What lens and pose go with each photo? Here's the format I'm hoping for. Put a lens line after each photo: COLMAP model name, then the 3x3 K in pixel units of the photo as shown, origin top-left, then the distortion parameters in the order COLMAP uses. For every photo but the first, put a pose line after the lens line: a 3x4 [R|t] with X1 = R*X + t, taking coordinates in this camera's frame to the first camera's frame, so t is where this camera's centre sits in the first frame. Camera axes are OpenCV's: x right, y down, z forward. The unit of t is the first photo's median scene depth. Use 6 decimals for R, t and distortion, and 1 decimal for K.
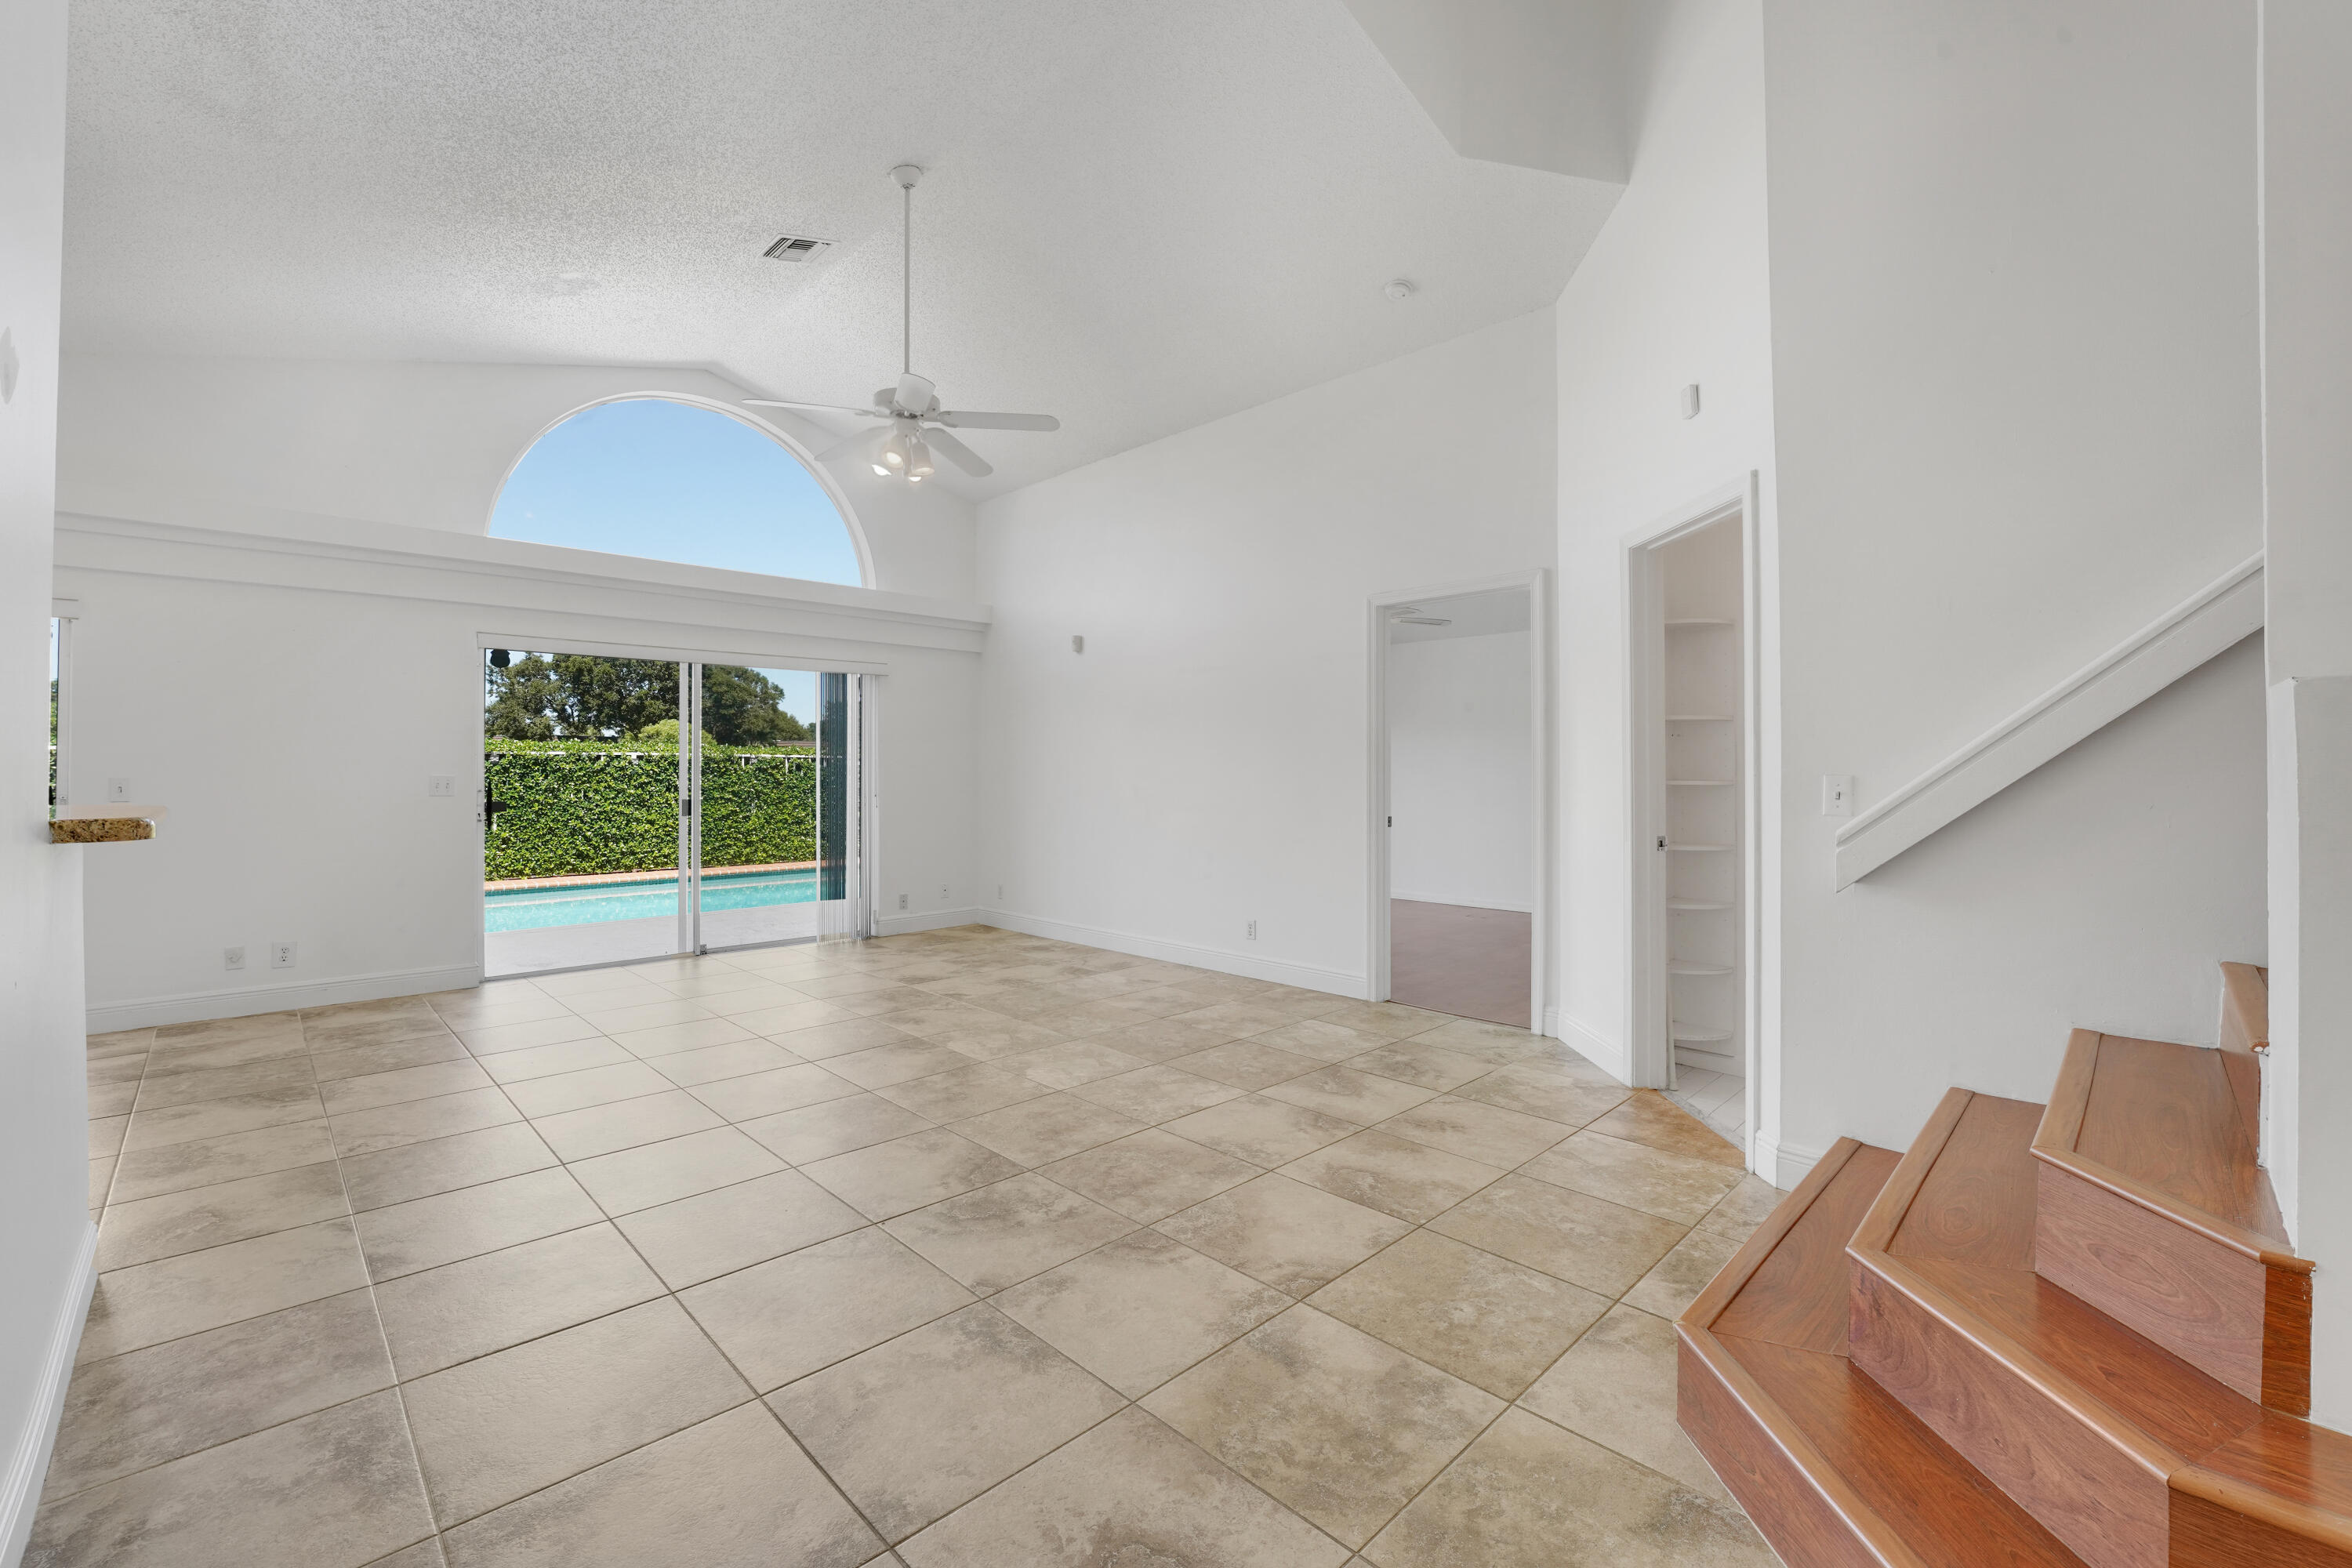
lens RADIAL K [[997.2, 0, 1171.1], [0, 997.2, 766.5], [0, 0, 1]] dist [-0.027364, 0.003198]
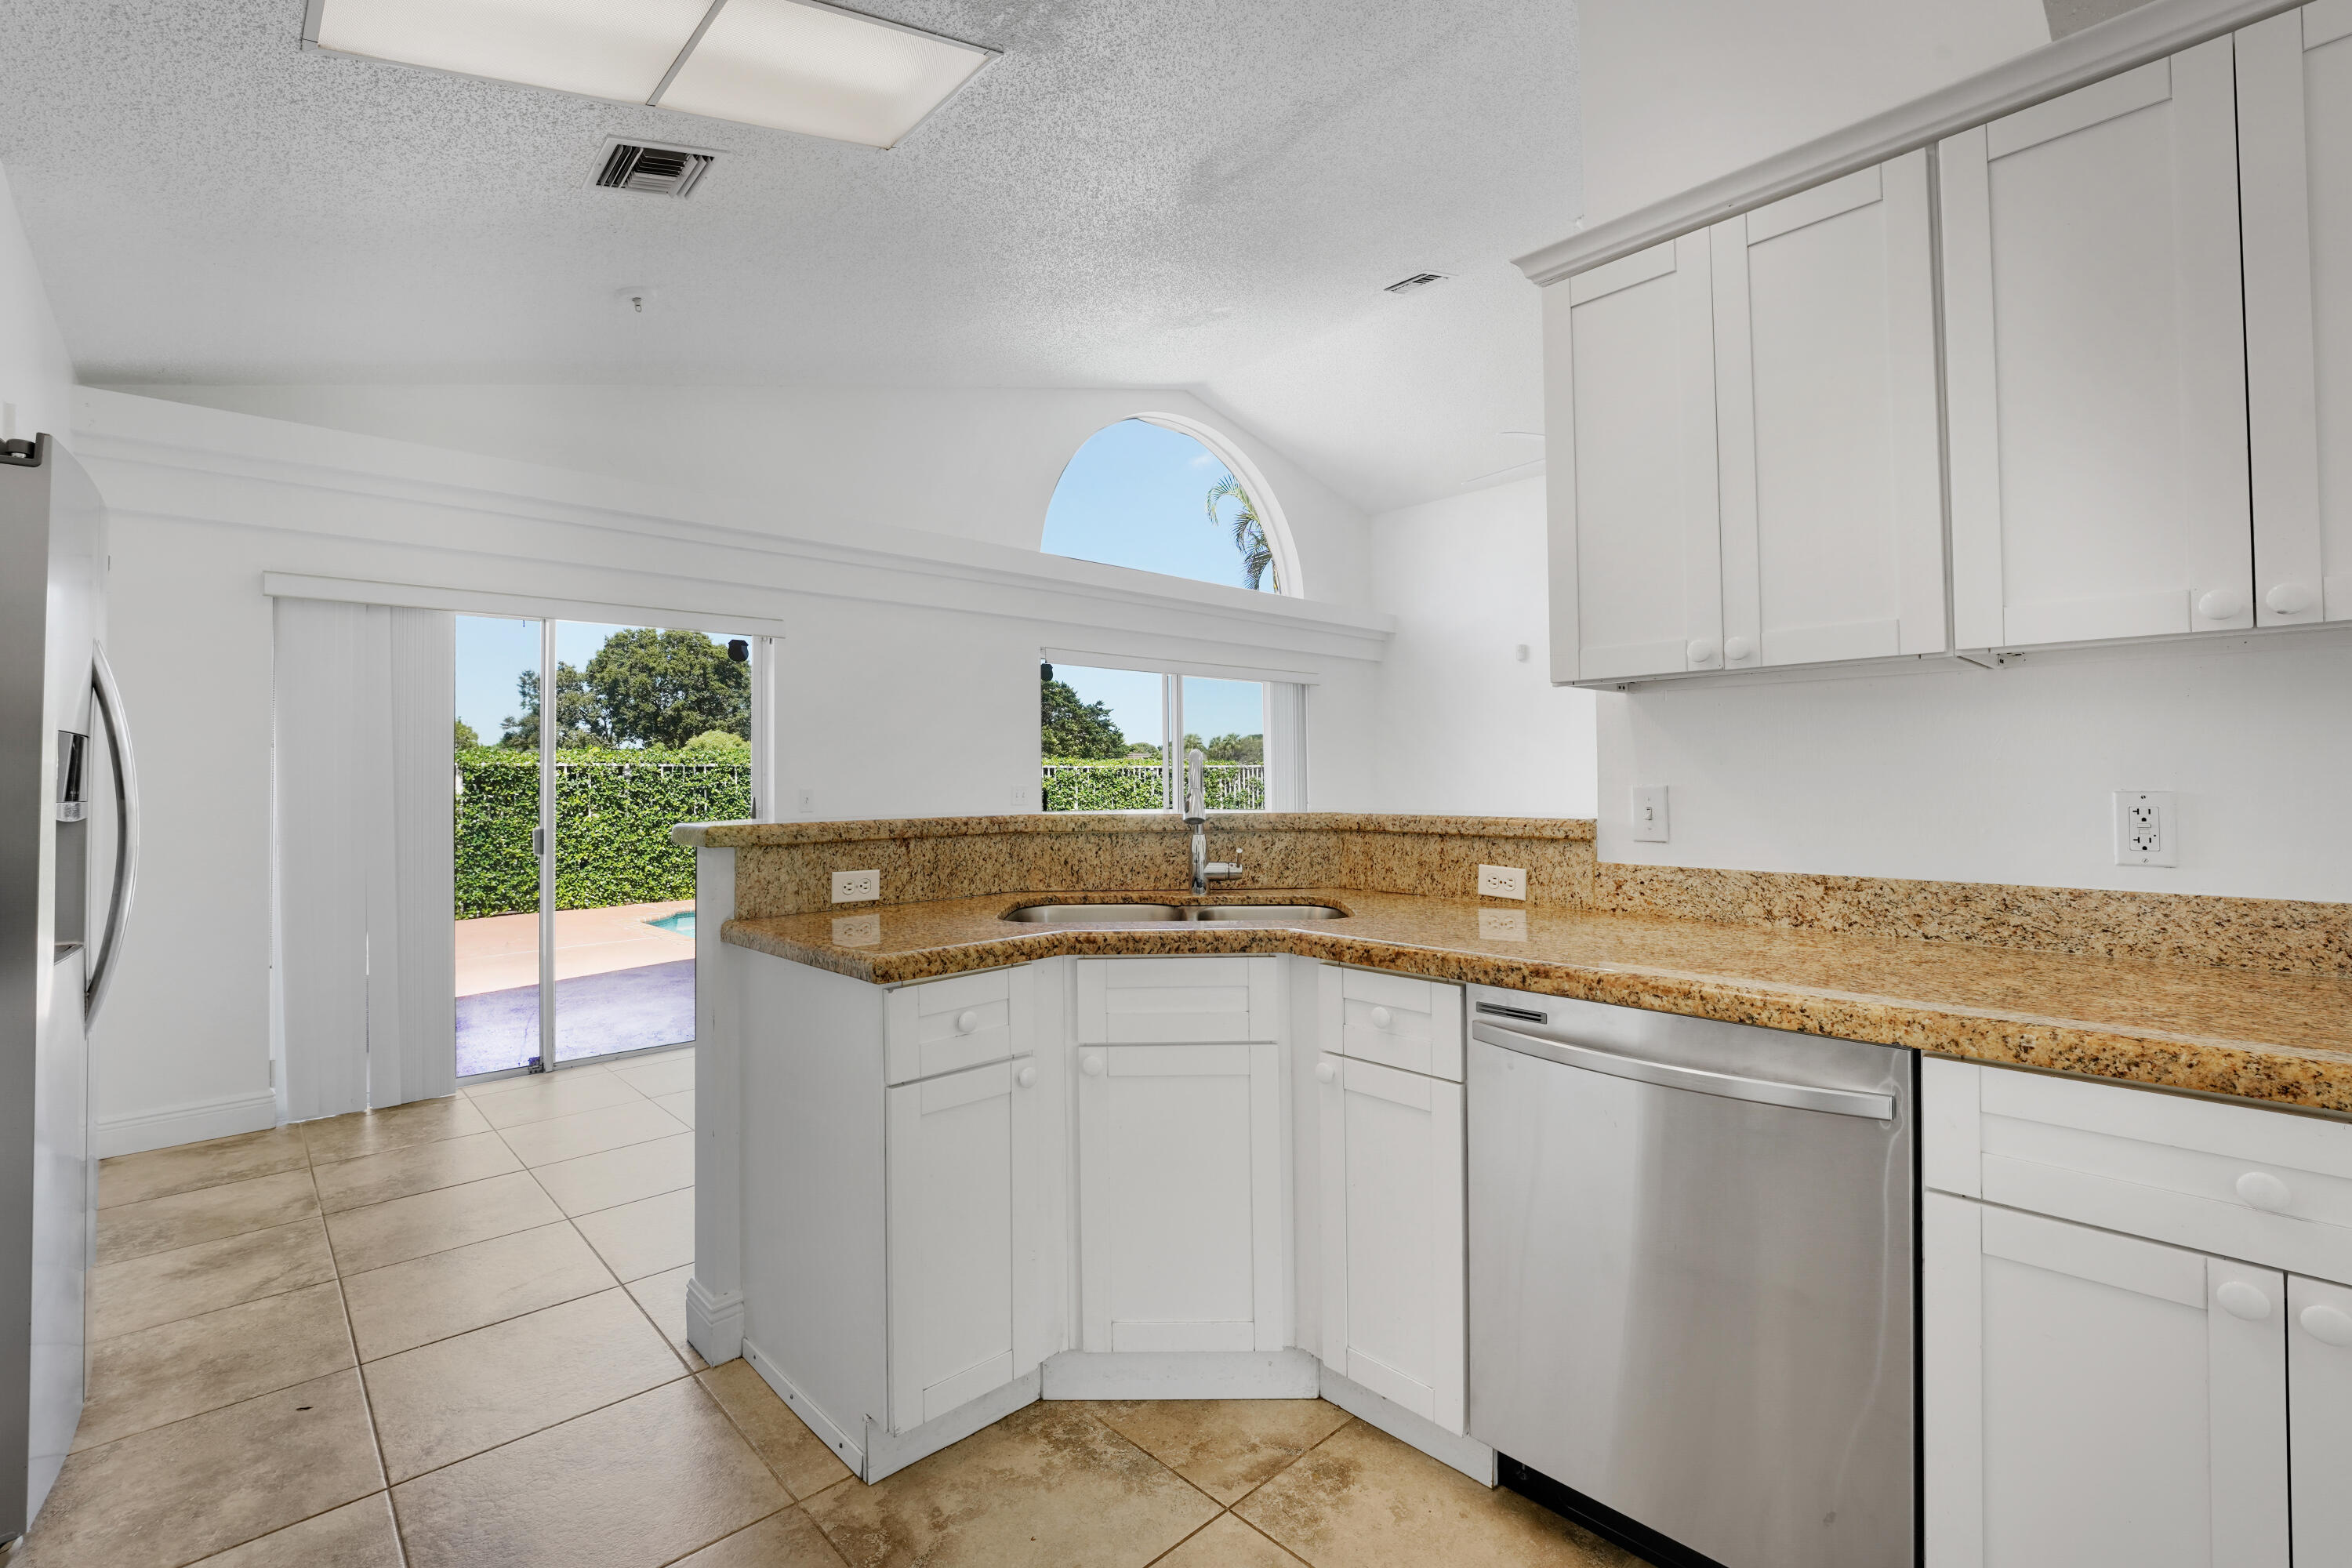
lens RADIAL K [[1042.0, 0, 1157.3], [0, 1042.0, 762.7], [0, 0, 1]] dist [-0.001319, 0.001510]
pose [[0.999708, -0.008666, -0.022540, -0.420729], [0.008378, 0.999883, -0.012825, 0.000923], [0.022648, 0.012632, 0.999664, -0.075090]]
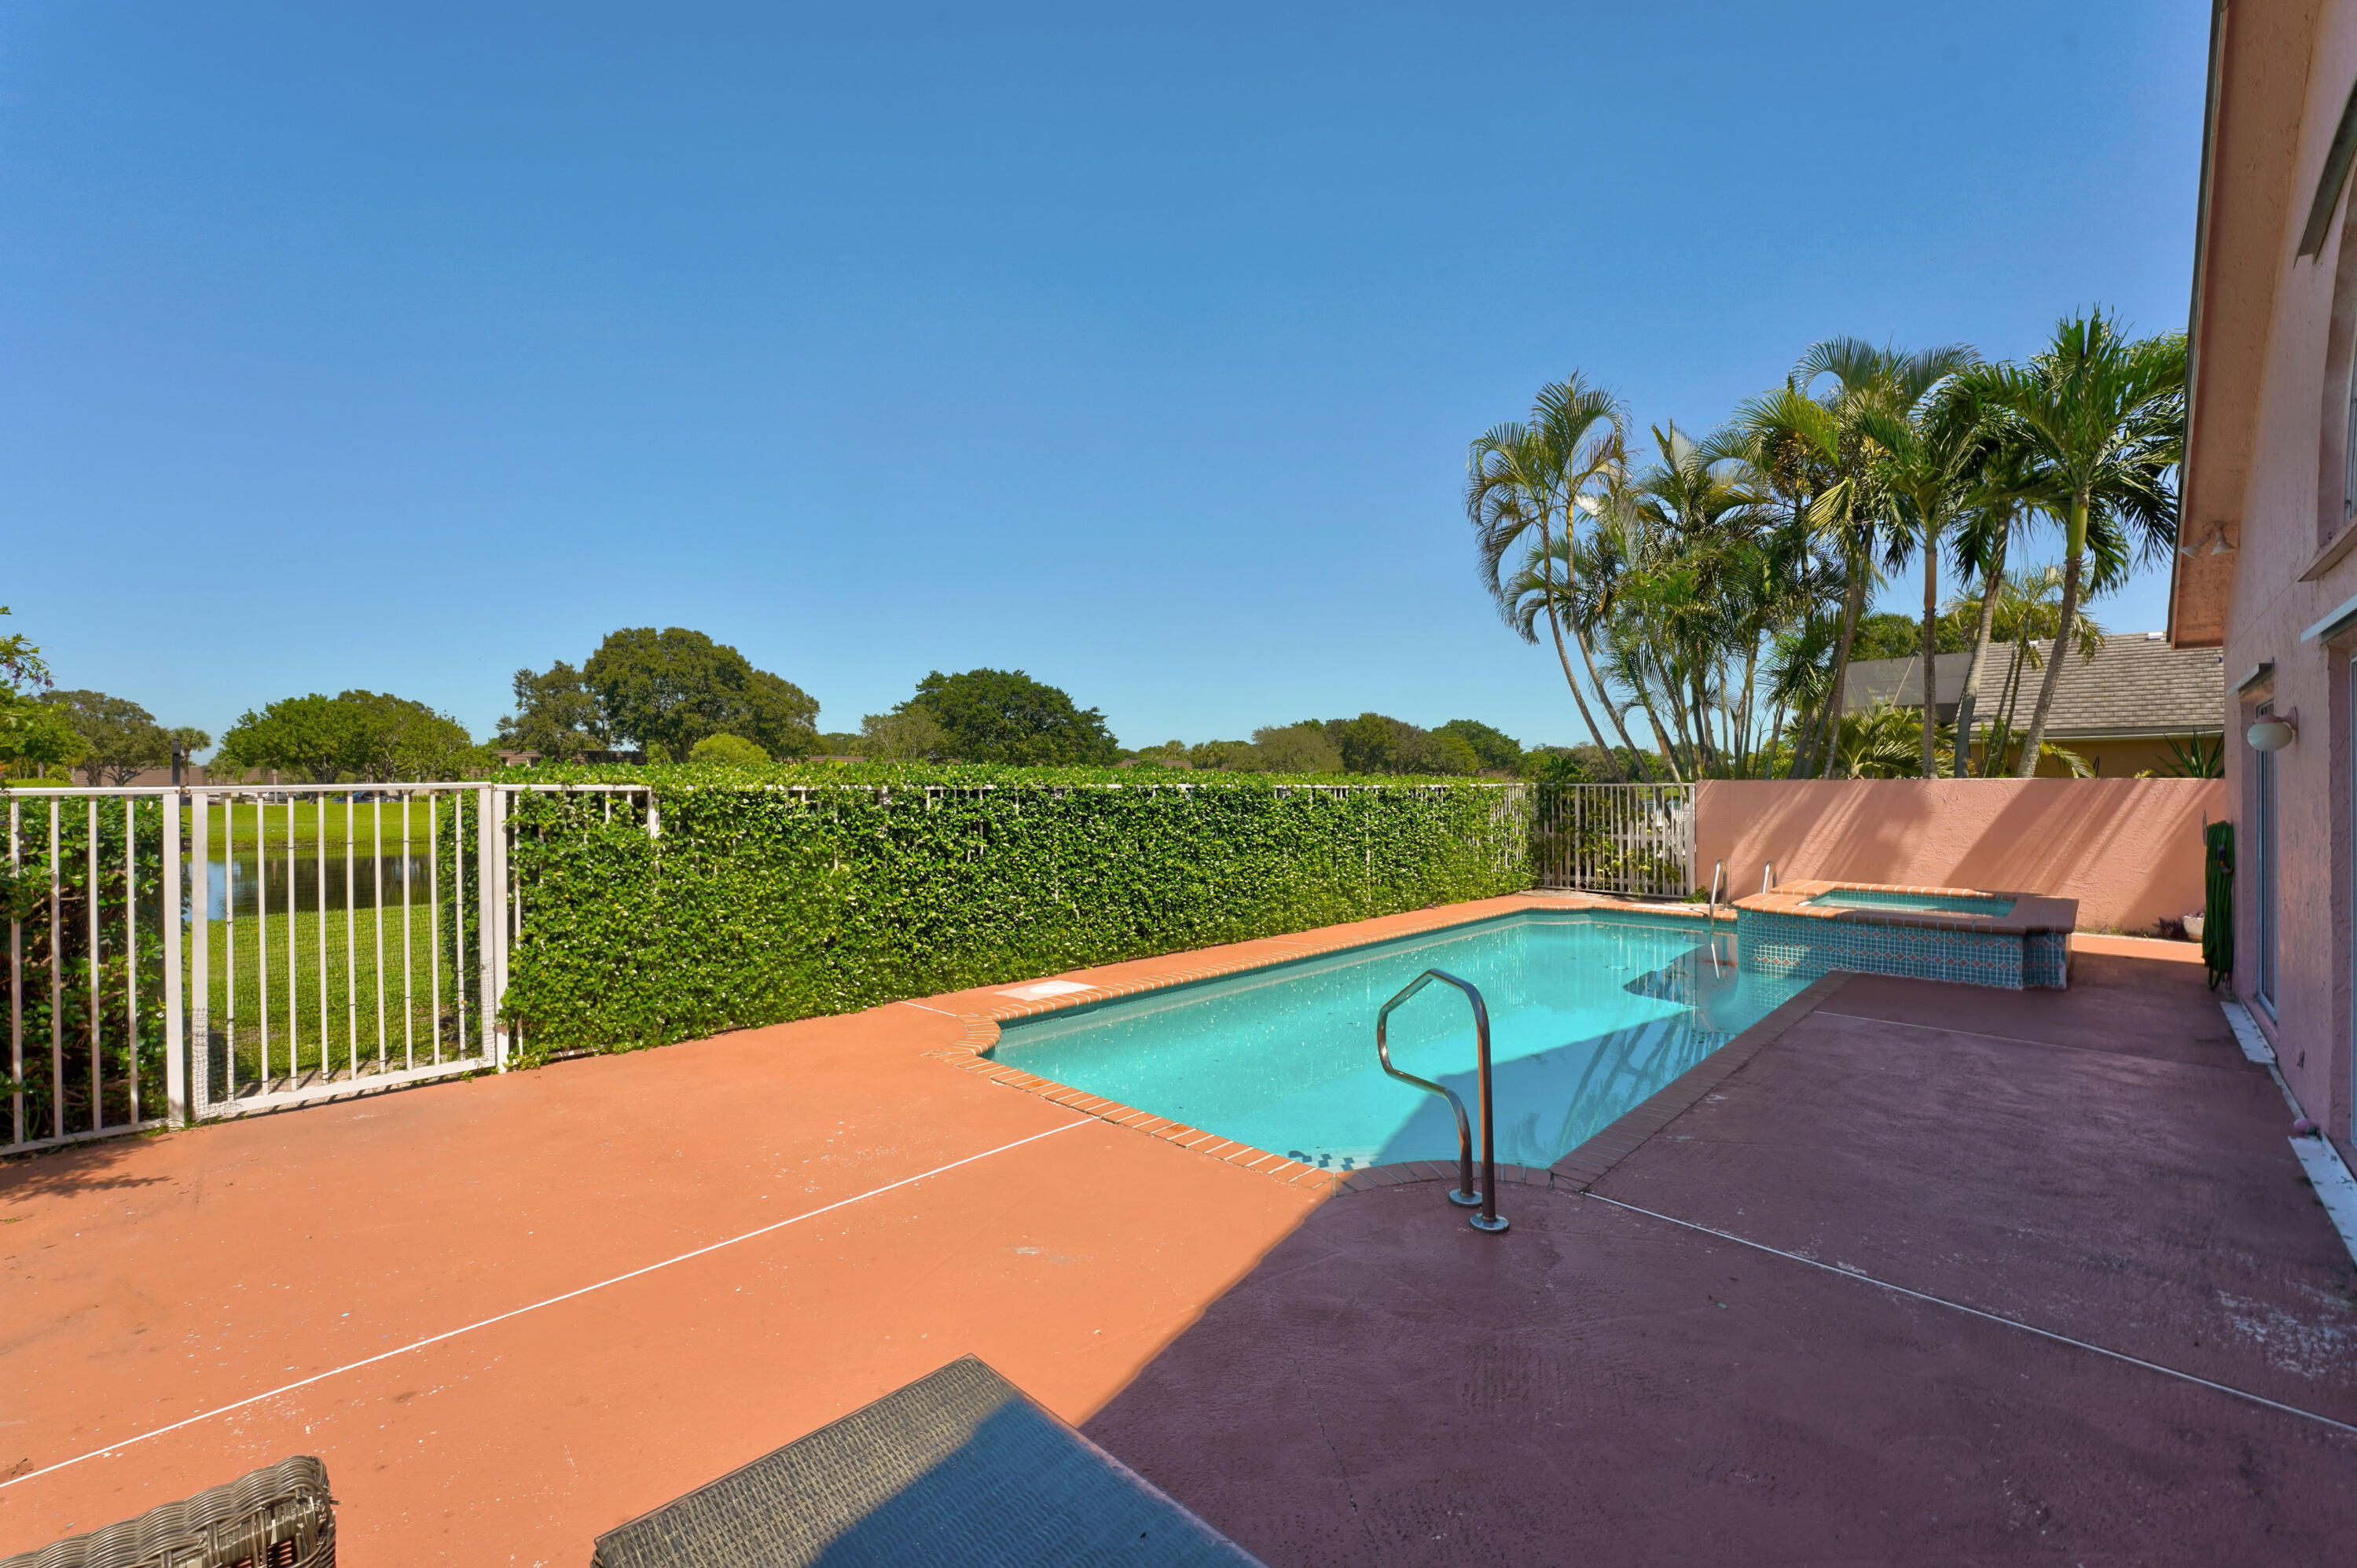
lens RADIAL K [[985.3, 0, 1143.9], [0, 985.3, 789.2], [0, 0, 1]] dist [-0.007337, -0.000029]
pose [[0.999897, -0.001321, 0.014314, -1.000801], [0.001185, 0.999955, 0.009444, -0.029152], [-0.014326, -0.009426, 0.999853, 0.496824]]
